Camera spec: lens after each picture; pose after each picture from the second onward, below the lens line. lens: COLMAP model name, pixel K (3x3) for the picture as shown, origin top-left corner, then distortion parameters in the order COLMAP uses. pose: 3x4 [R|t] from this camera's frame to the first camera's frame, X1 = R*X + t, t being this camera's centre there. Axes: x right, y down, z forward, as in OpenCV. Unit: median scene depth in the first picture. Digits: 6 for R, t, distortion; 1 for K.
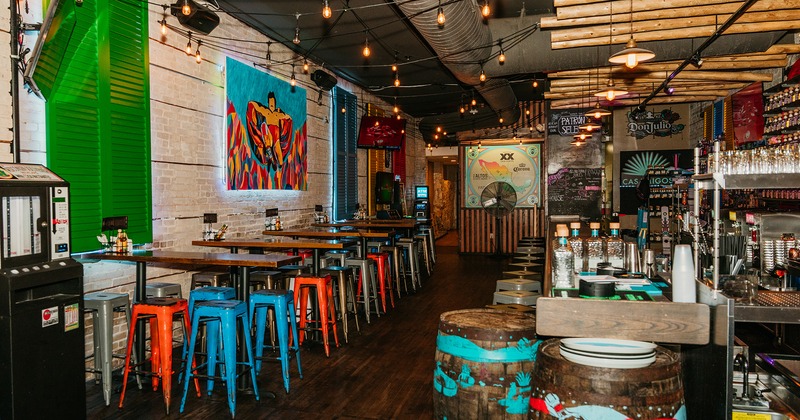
lens RADIAL K [[598.5, 0, 381.4], [0, 598.5, 210.7], [0, 0, 1]] dist [-0.002627, -0.003052]
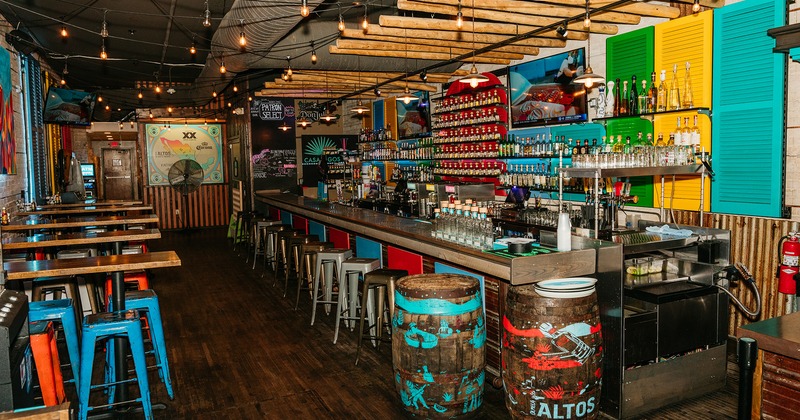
lens RADIAL K [[540.6, 0, 399.5], [0, 540.6, 195.3], [0, 0, 1]] dist [-0.002614, -0.000737]
pose [[0.732160, -0.047999, 0.679440, -0.304283], [0.028561, 0.998800, 0.039783, -0.023253], [-0.680534, -0.009722, 0.732652, 0.101739]]
